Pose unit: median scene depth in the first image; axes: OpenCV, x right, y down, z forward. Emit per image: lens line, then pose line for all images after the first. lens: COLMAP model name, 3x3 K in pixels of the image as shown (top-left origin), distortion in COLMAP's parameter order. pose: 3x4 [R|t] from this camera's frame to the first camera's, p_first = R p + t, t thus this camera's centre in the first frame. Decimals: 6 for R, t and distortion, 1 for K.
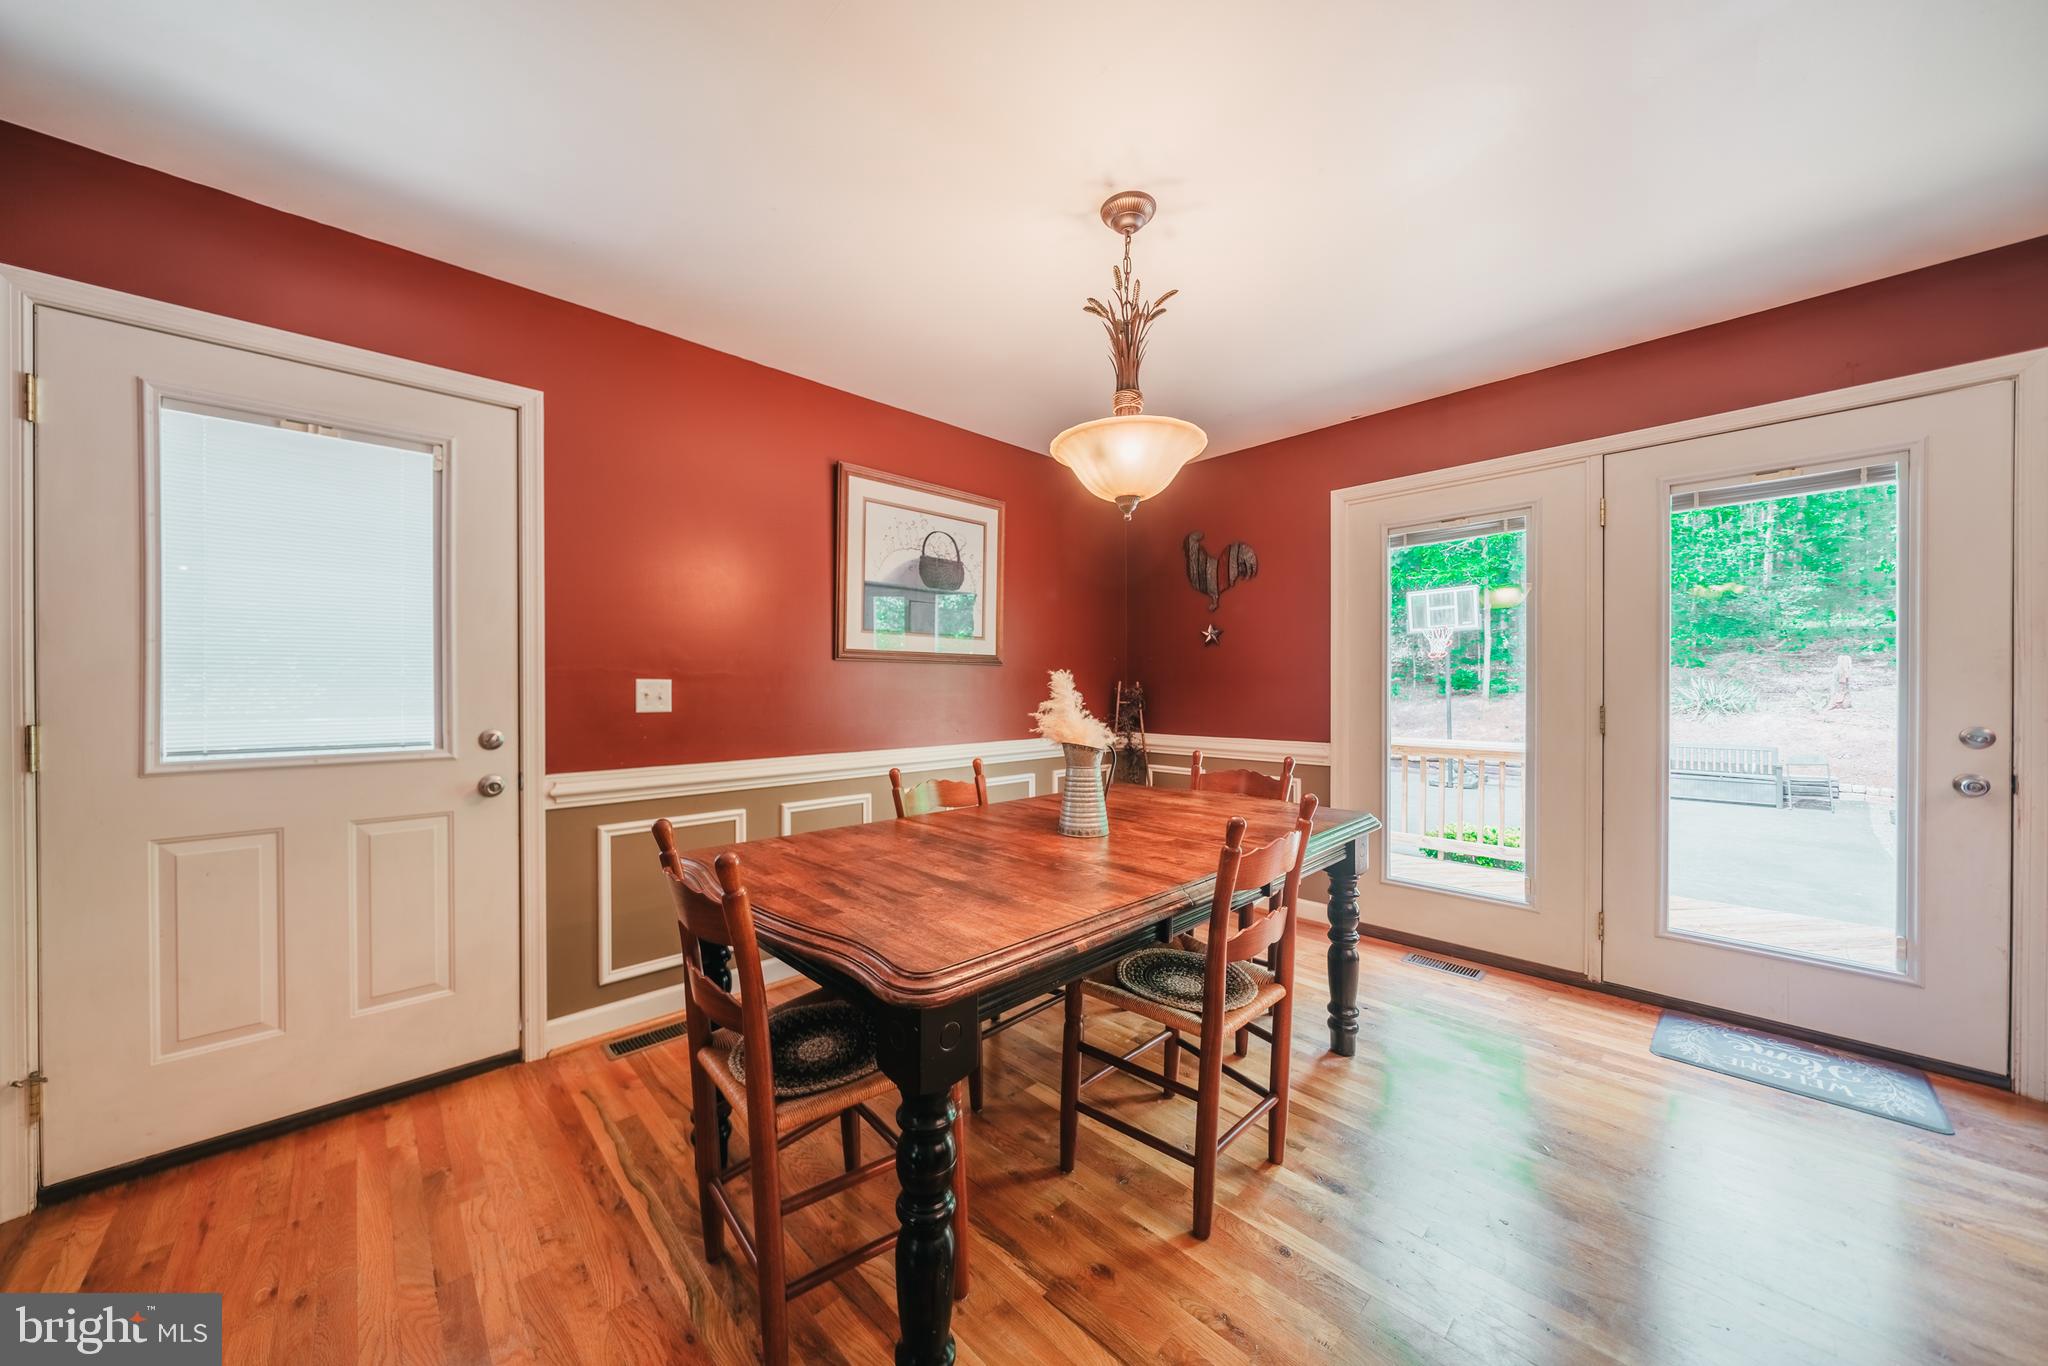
lens RADIAL K [[699.8, 0, 1012.0], [0, 699.8, 692.9], [0, 0, 1]] dist [-0.005883, 0.000331]
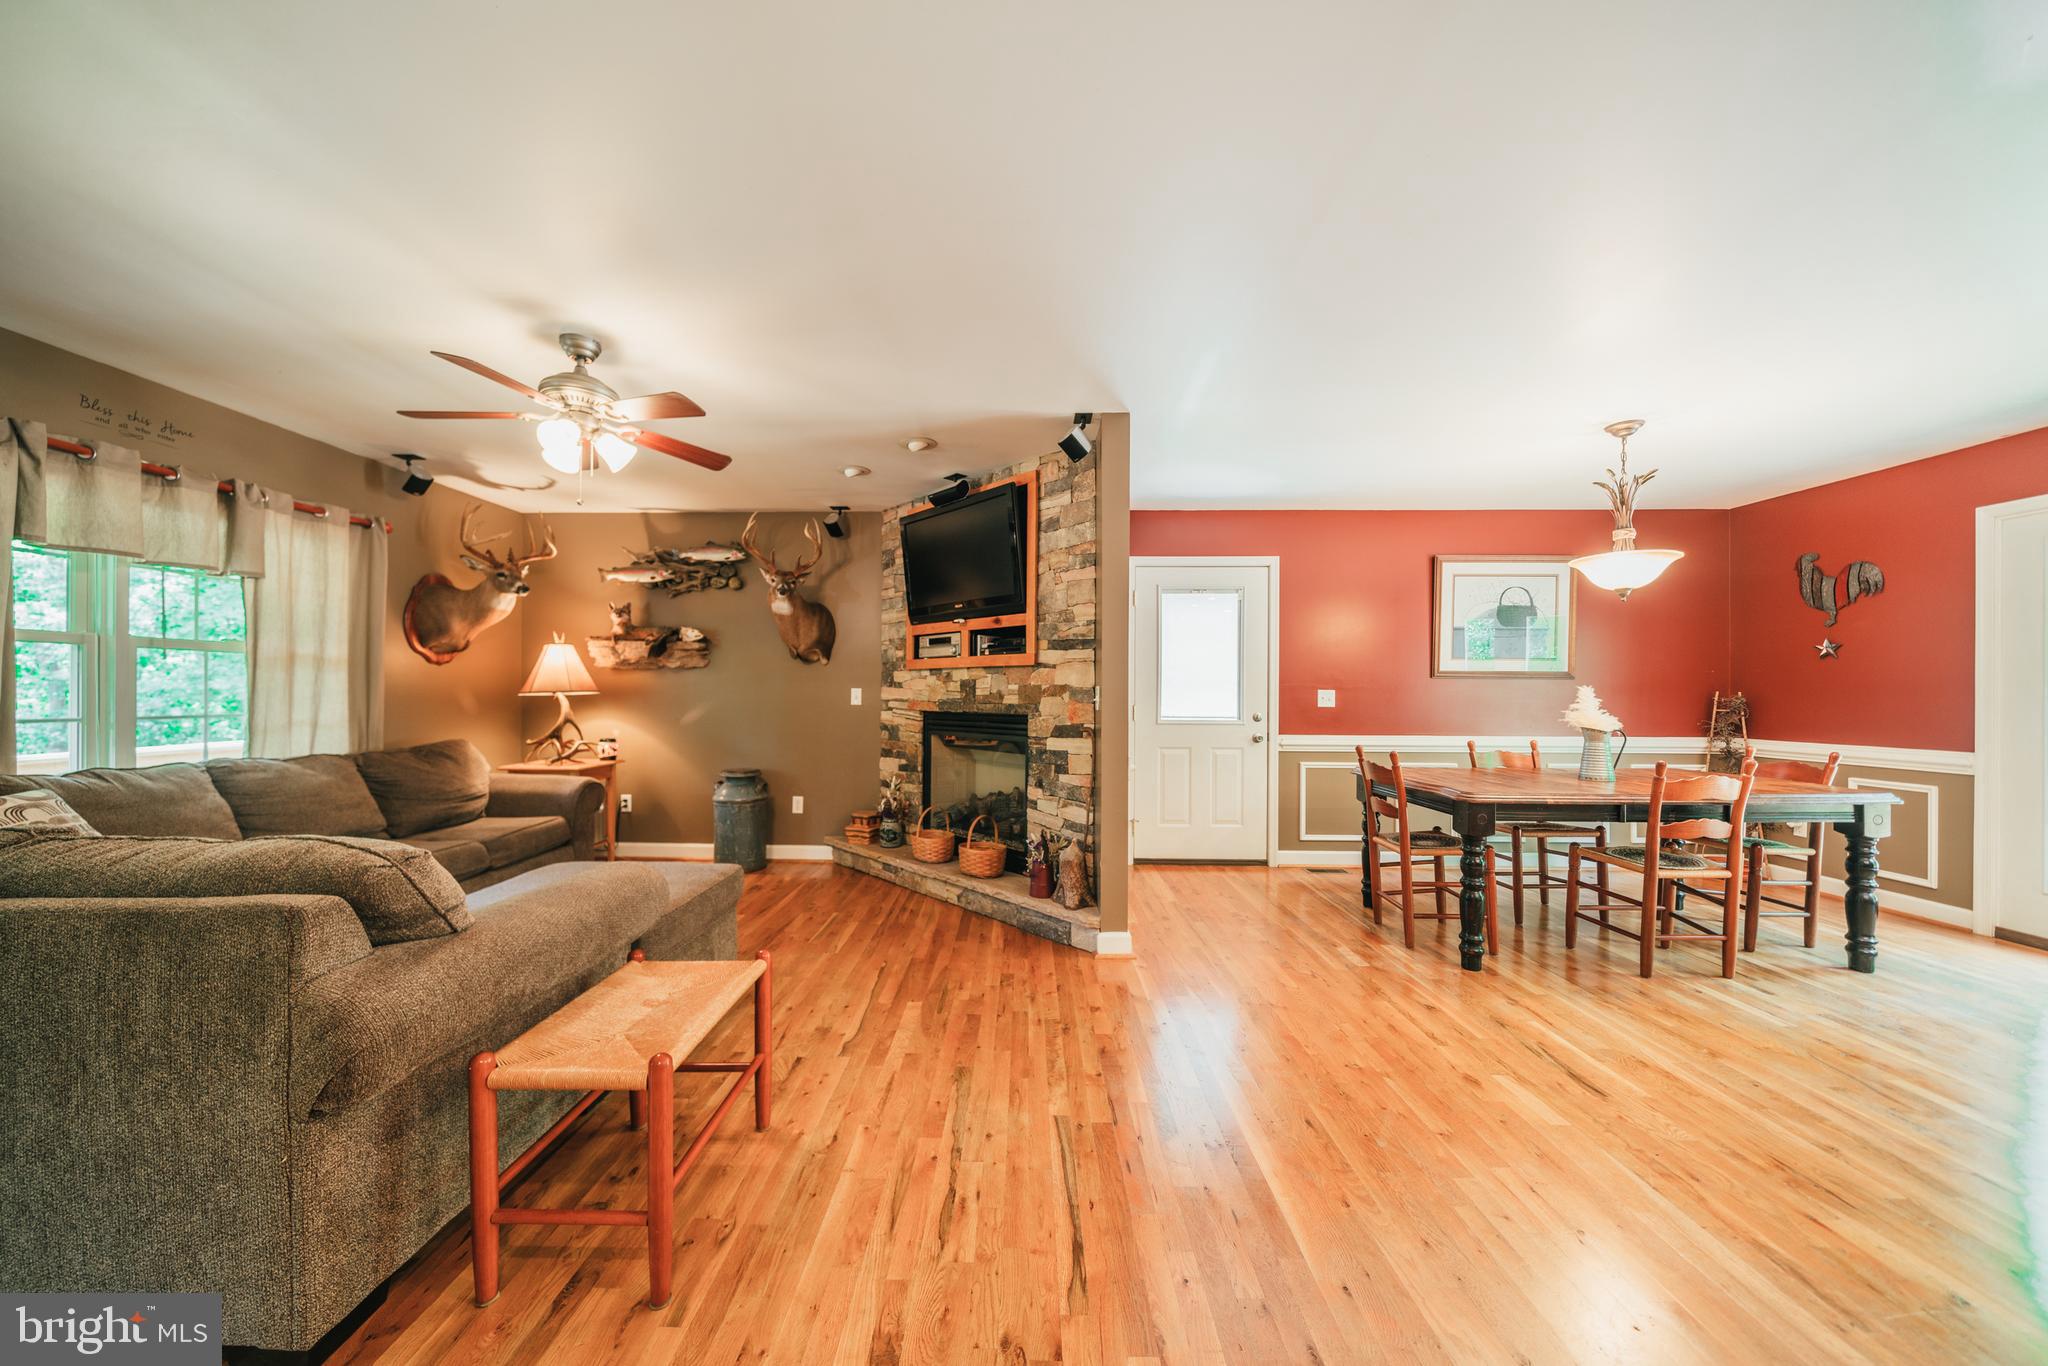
lens RADIAL K [[696.5, 0, 1005.0], [0, 696.5, 693.7], [0, 0, 1]] dist [-0.005410, 0.000060]
pose [[0.705943, 0.005307, -0.708249, 0.220392], [-0.011928, 0.999919, -0.004396, 0.009115], [0.708168, 0.011551, 0.705949, -0.973207]]
